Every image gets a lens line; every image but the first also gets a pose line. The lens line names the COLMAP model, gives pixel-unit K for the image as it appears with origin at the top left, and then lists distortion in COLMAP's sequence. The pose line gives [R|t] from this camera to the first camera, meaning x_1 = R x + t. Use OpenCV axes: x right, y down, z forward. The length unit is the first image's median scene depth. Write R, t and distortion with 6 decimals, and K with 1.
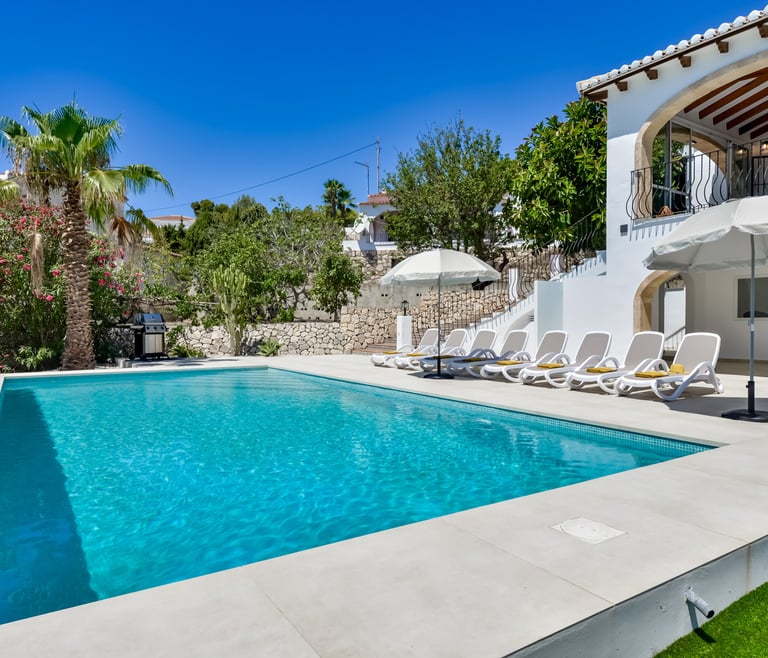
lens RADIAL K [[557.4, 0, 387.6], [0, 557.4, 328.0], [0, 0, 1]] dist [-0.001153, -0.000827]
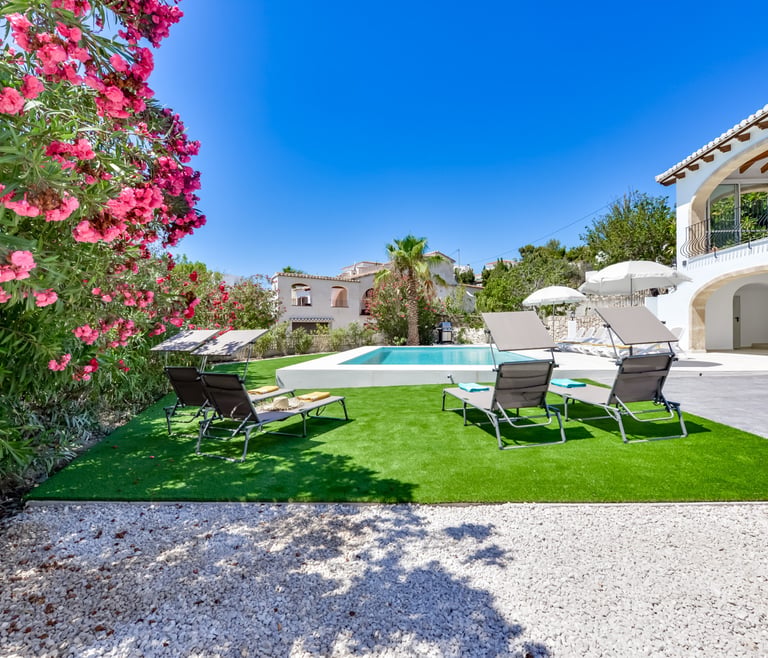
lens RADIAL K [[393.4, 0, 388.4], [0, 393.4, 331.4], [0, 0, 1]] dist [-0.002183, -0.003052]
pose [[0.769252, -0.003603, -0.638936, 0.372688], [0.002665, 0.999993, -0.002430, 0.013394], [0.638941, 0.000167, 0.769256, -0.296353]]
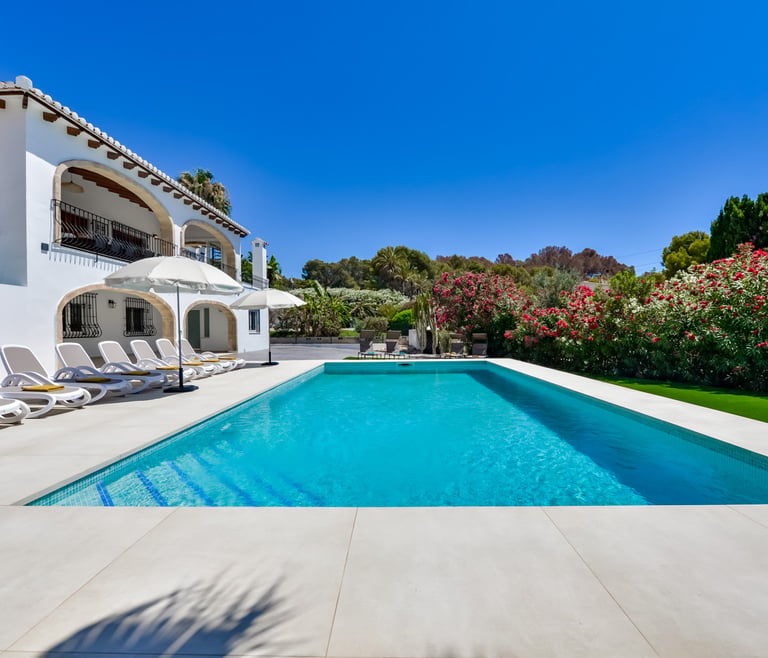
lens RADIAL K [[393.4, 0, 388.4], [0, 393.4, 331.4], [0, 0, 1]] dist [-0.002183, -0.003052]
pose [[-0.822562, 0.014337, 0.568494, -0.406603], [0.026907, 0.999544, 0.013724, -0.006454], [-0.568038, 0.026585, -0.822573, 0.933740]]
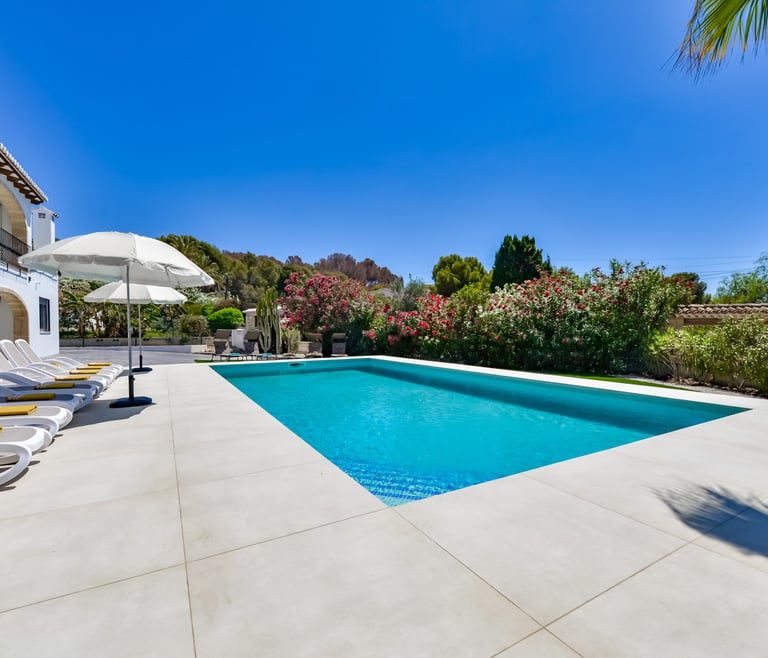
lens RADIAL K [[393.4, 0, 388.4], [0, 393.4, 331.4], [0, 0, 1]] dist [-0.002183, -0.003052]
pose [[-0.997944, 0.012294, 0.062906, -0.201632], [0.013776, 0.999637, 0.023166, -0.009547], [-0.062599, 0.023985, -0.997751, 1.042379]]
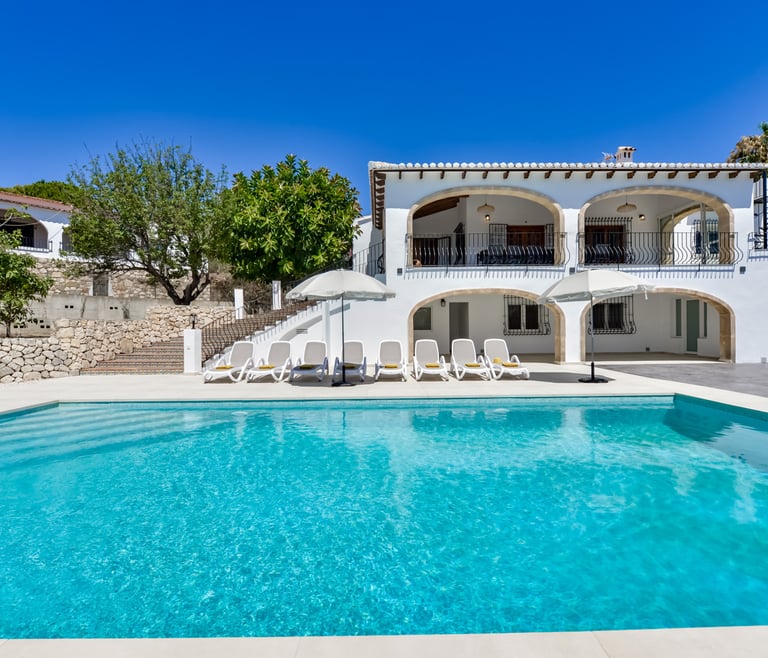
lens RADIAL K [[374.9, 0, 372.2], [0, 374.9, 330.7], [0, 0, 1]] dist [-0.001836, -0.000669]
pose [[0.547250, -0.004855, 0.836955, -0.344702], [0.018742, 0.999804, -0.006455, -0.009075], [-0.836759, 0.019219, 0.547233, 0.383846]]
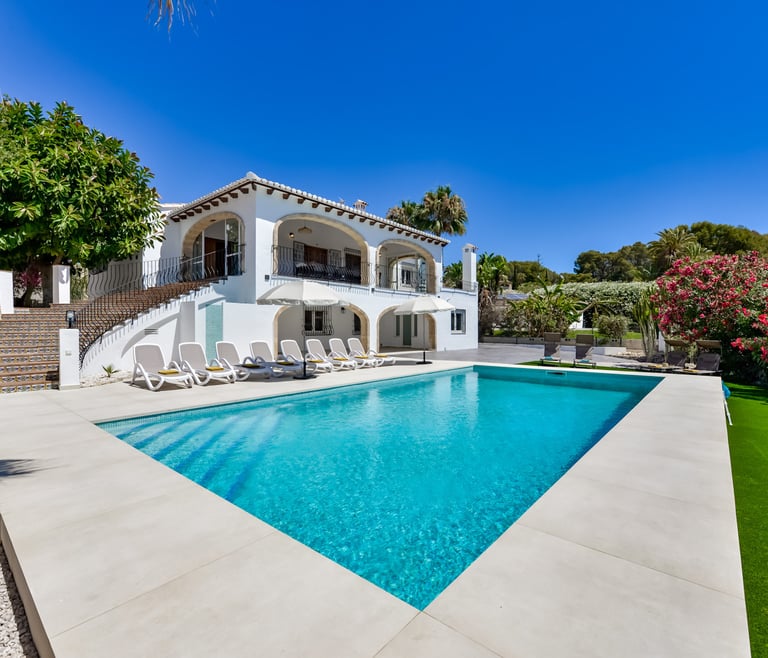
lens RADIAL K [[393.4, 0, 388.4], [0, 393.4, 331.4], [0, 0, 1]] dist [-0.002183, -0.003052]
pose [[-0.285256, 0.001959, 0.958450, -0.589004], [0.019286, 0.999807, 0.003697, -0.012331], [-0.958257, 0.019540, -0.285238, 0.741018]]
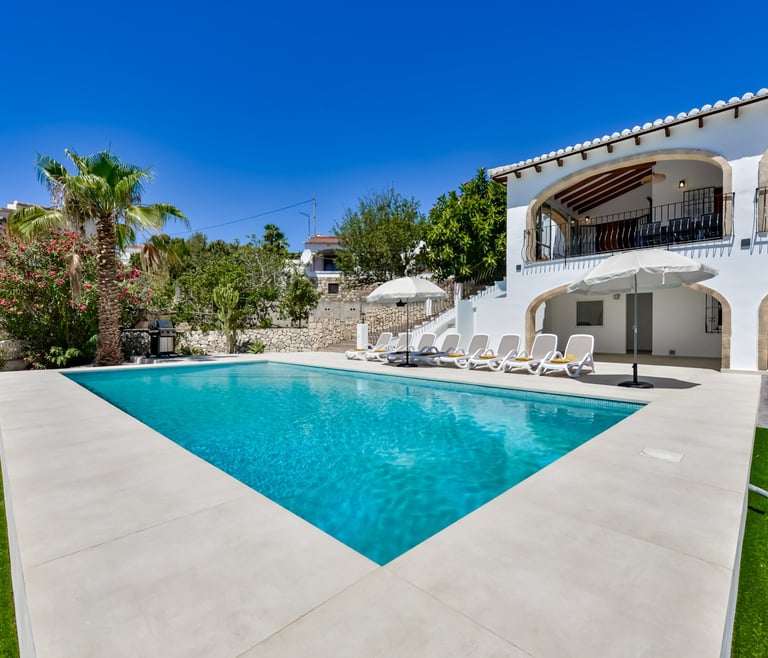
lens RADIAL K [[393.4, 0, 388.4], [0, 393.4, 331.4], [0, 0, 1]] dist [-0.002183, -0.003052]
pose [[0.976922, 0.001179, 0.213592, -0.118575], [0.000004, 0.999985, -0.005536, 0.003220], [-0.213596, 0.005409, 0.976907, 0.013056]]
